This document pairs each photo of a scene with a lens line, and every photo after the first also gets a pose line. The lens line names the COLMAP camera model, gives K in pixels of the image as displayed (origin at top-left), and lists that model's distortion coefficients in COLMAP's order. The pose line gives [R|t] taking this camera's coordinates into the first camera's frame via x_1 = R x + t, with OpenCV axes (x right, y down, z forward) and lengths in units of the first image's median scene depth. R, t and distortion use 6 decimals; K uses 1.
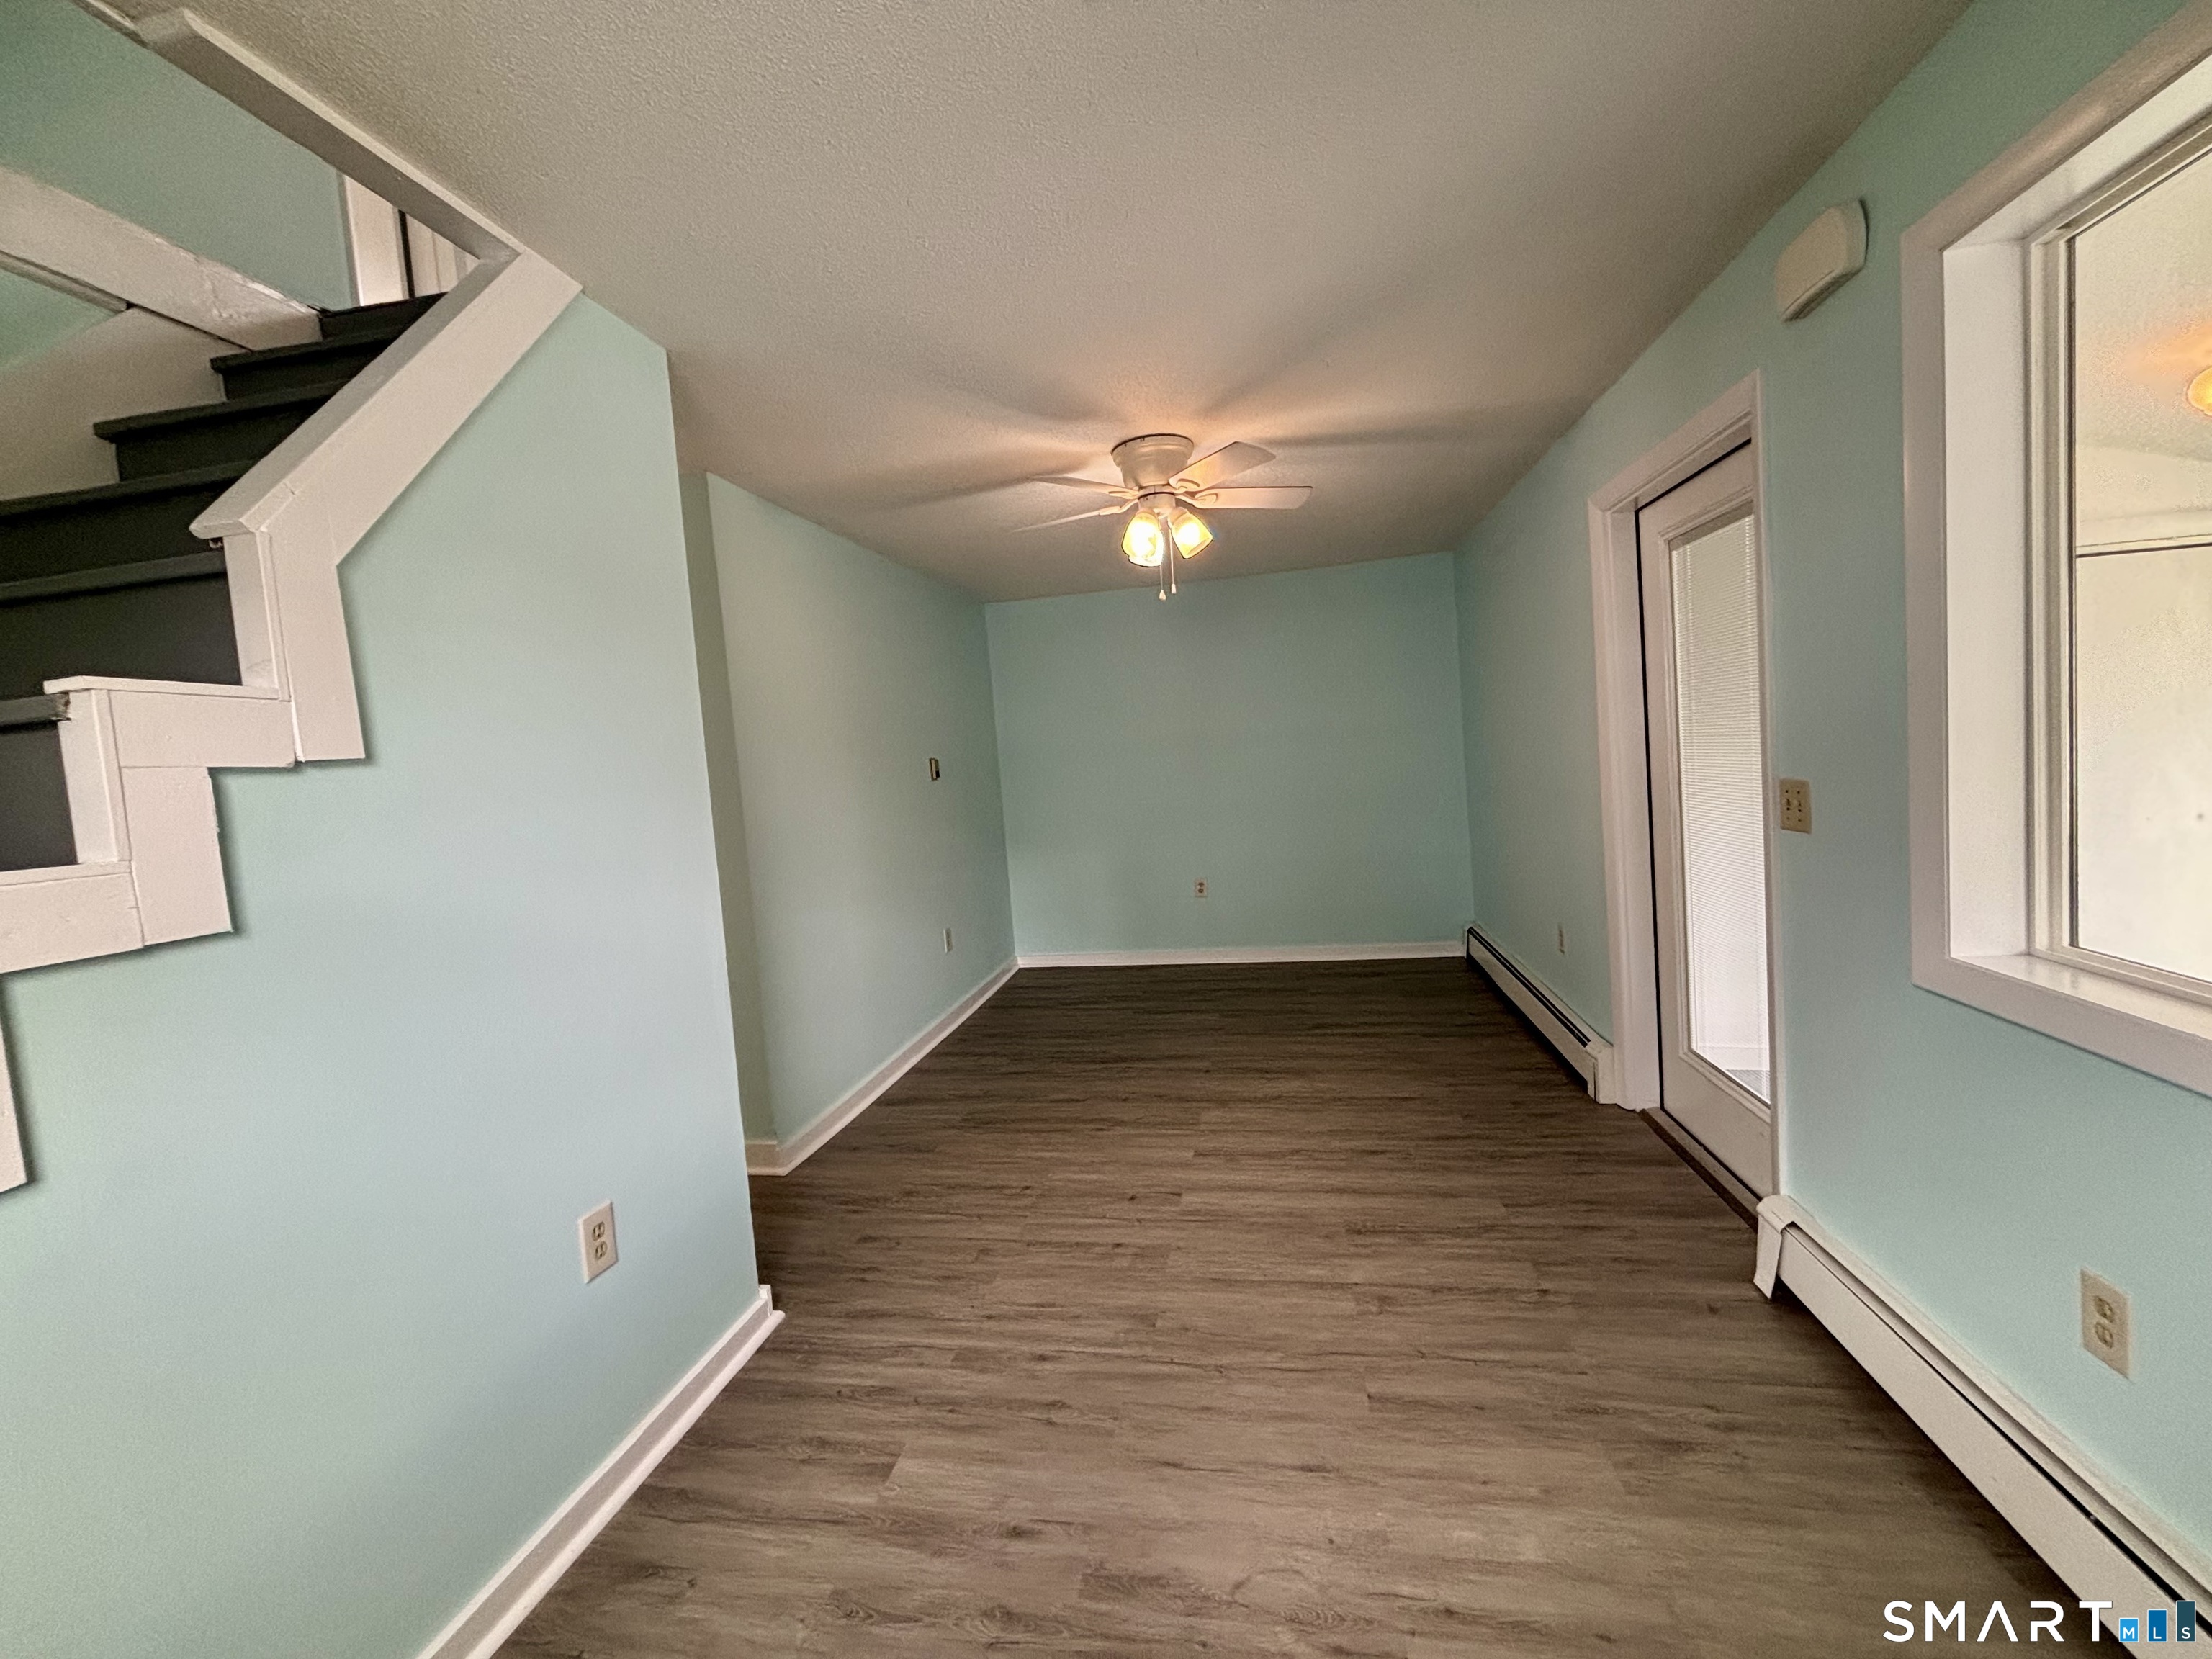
lens RADIAL K [[892.2, 0, 1108.5], [0, 892.2, 826.7], [0, 0, 1]] dist [0.008095, -0.002780]
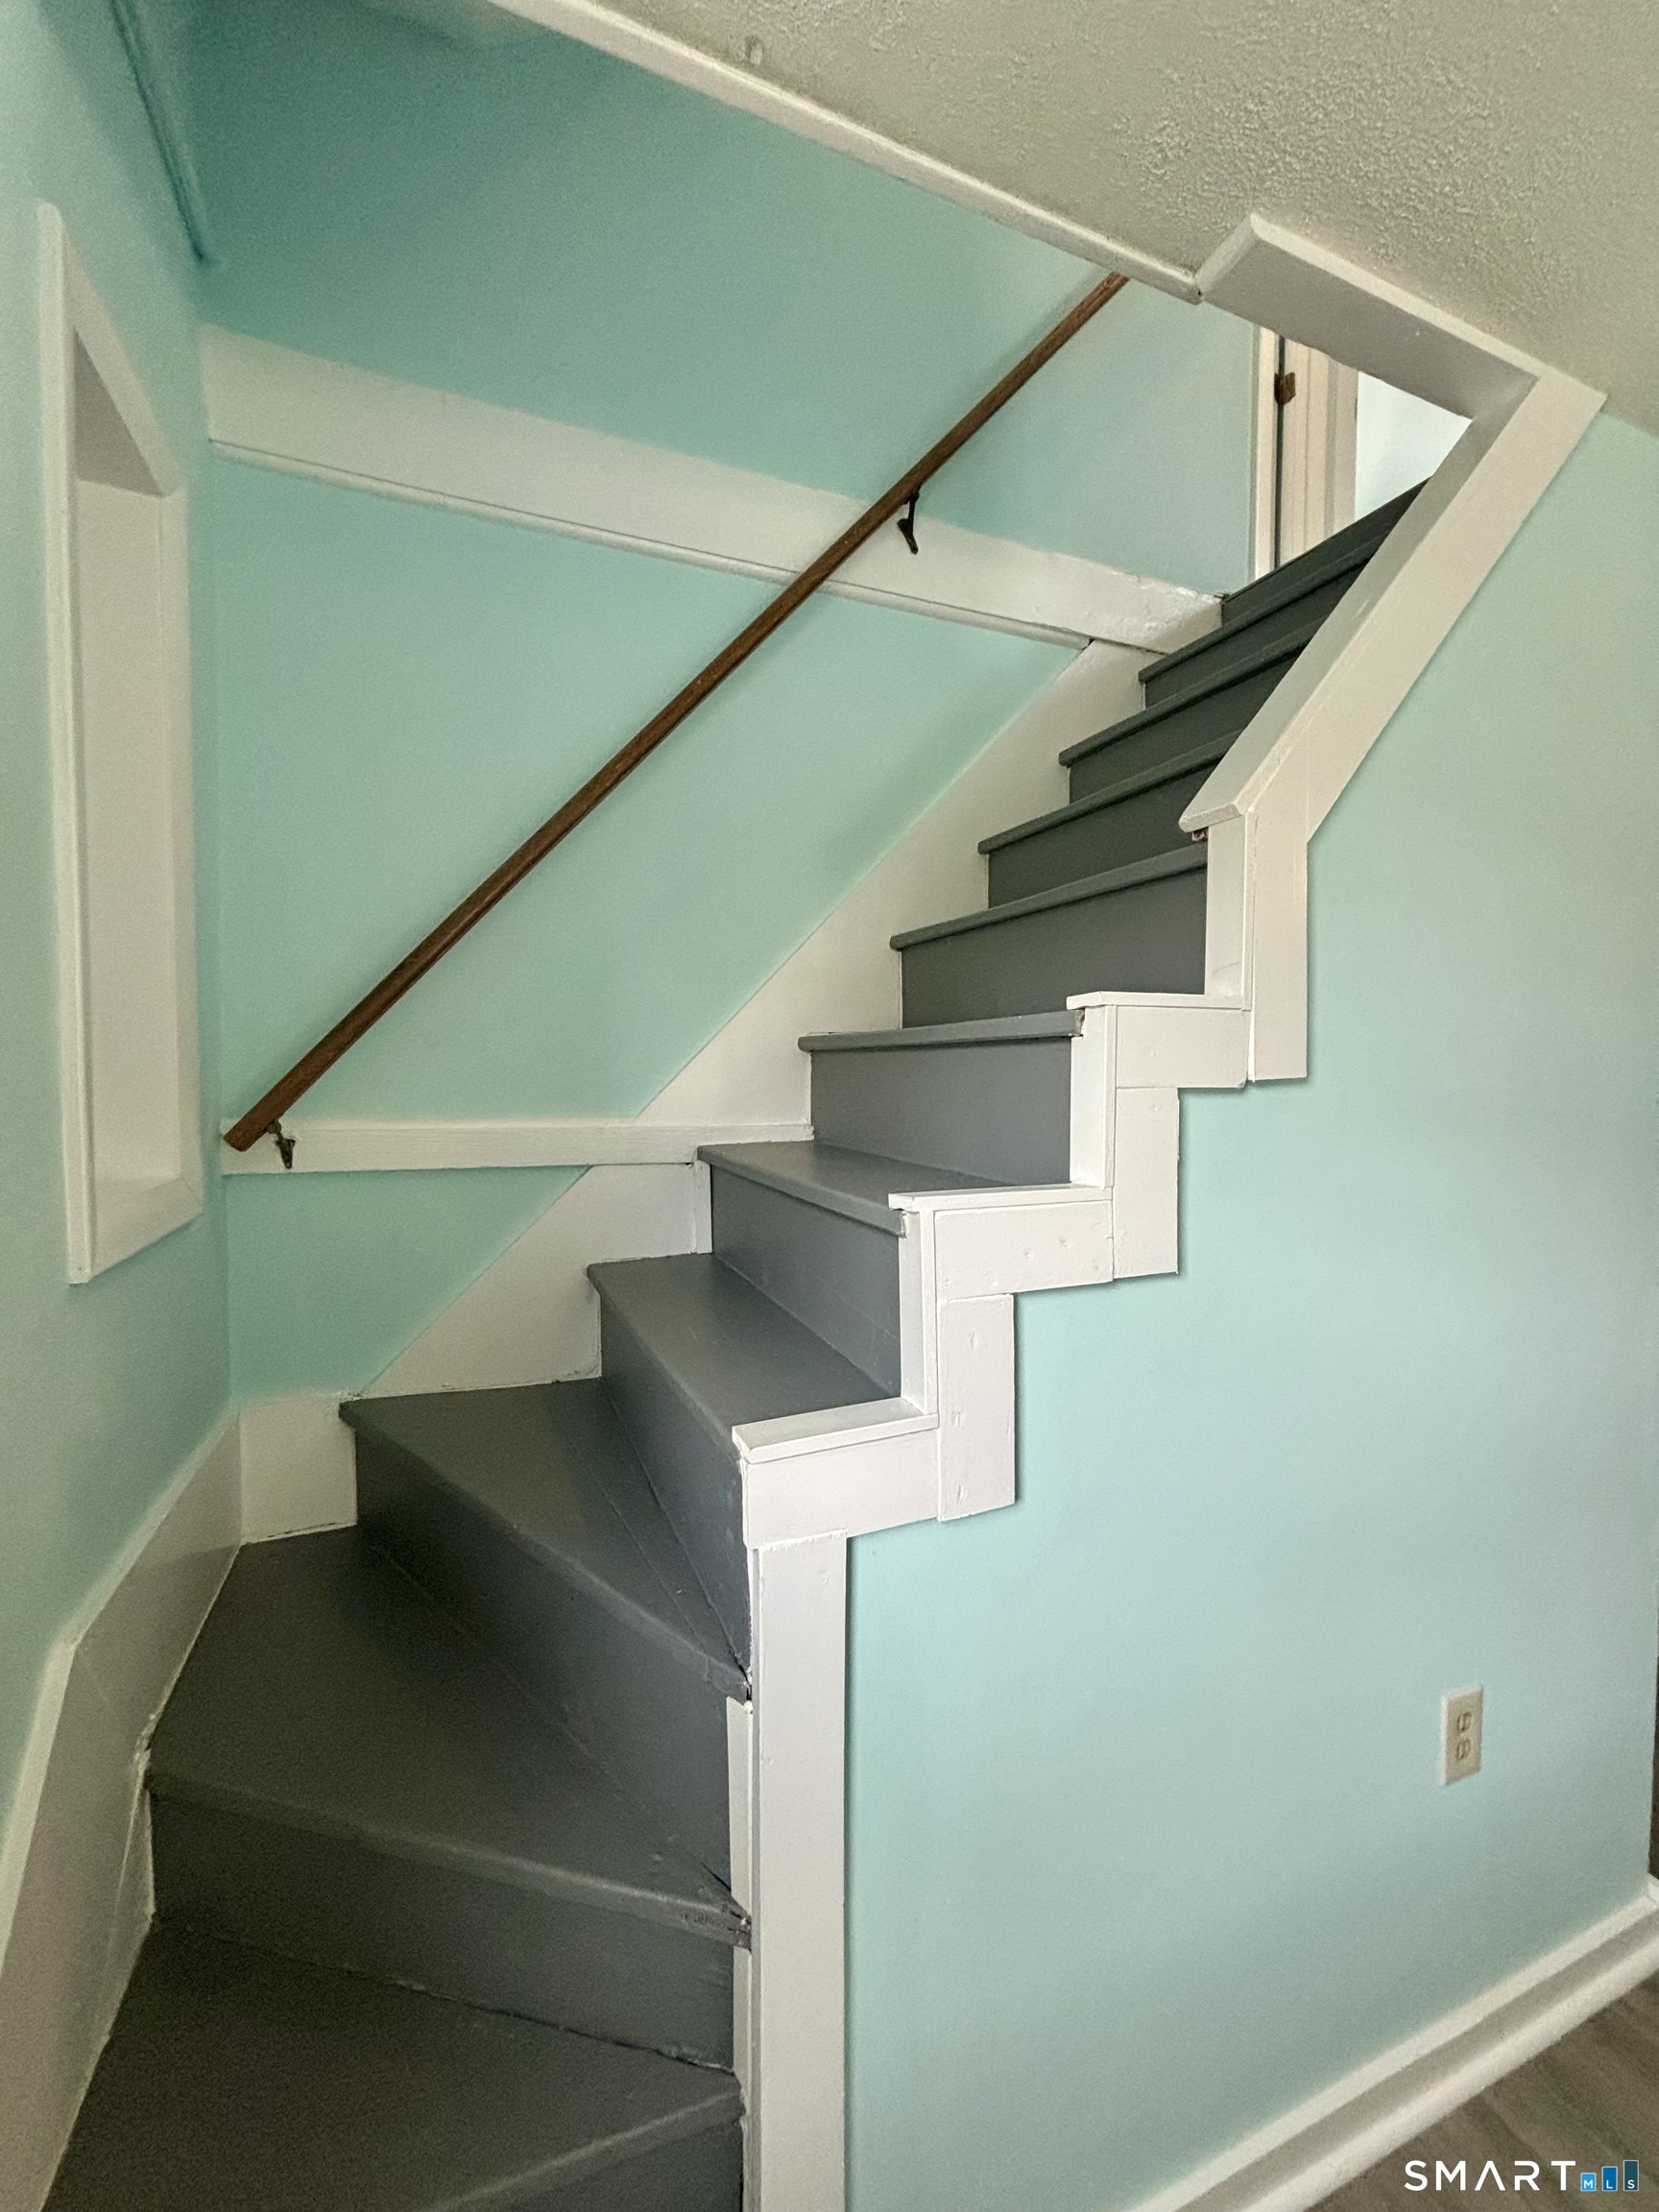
lens RADIAL K [[892.2, 0, 829.8], [0, 892.2, 1102.6], [0, 0, 1]] dist [0.008095, -0.002780]
pose [[0.545548, 0.101002, -0.831971, -0.281540], [-0.092158, 0.993921, 0.060232, -0.045475], [0.832997, 0.043813, 0.551540, 0.138487]]
